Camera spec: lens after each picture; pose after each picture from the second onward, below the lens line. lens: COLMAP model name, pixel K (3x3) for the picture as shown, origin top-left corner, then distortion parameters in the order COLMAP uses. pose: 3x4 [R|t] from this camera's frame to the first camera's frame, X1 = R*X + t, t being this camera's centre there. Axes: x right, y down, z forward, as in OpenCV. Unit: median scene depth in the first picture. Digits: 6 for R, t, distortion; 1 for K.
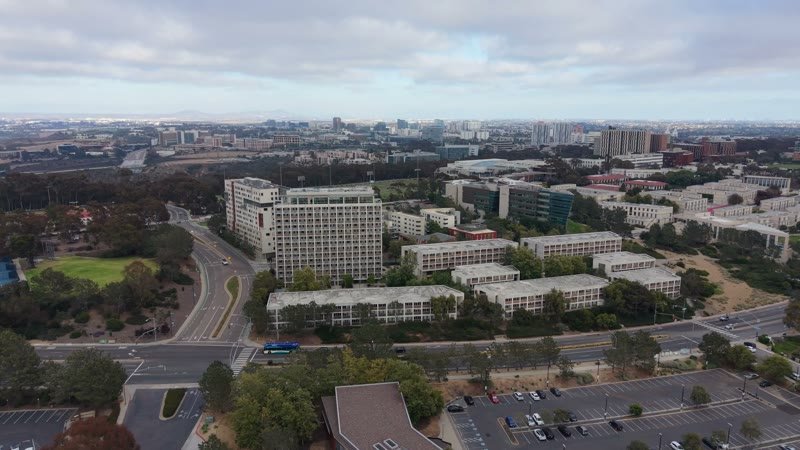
lens RADIAL K [[567.8, 0, 400.0], [0, 567.8, 225.0], [0, 0, 1]] dist [0.052145, -0.068924]
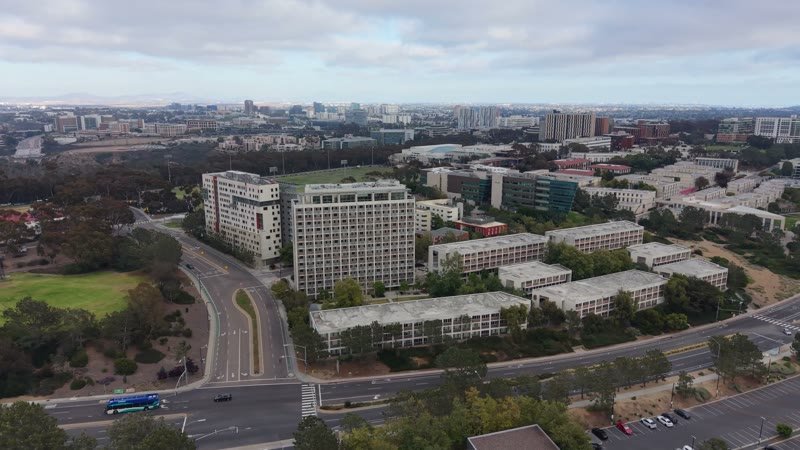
lens RADIAL K [[567.8, 0, 400.0], [0, 567.8, 225.0], [0, 0, 1]] dist [0.052145, -0.068924]
pose [[0.987675, -0.033025, 0.152995, -0.164938], [0.028770, 0.999137, 0.029943, -0.022222], [-0.153852, -0.025173, 0.987773, 0.116936]]
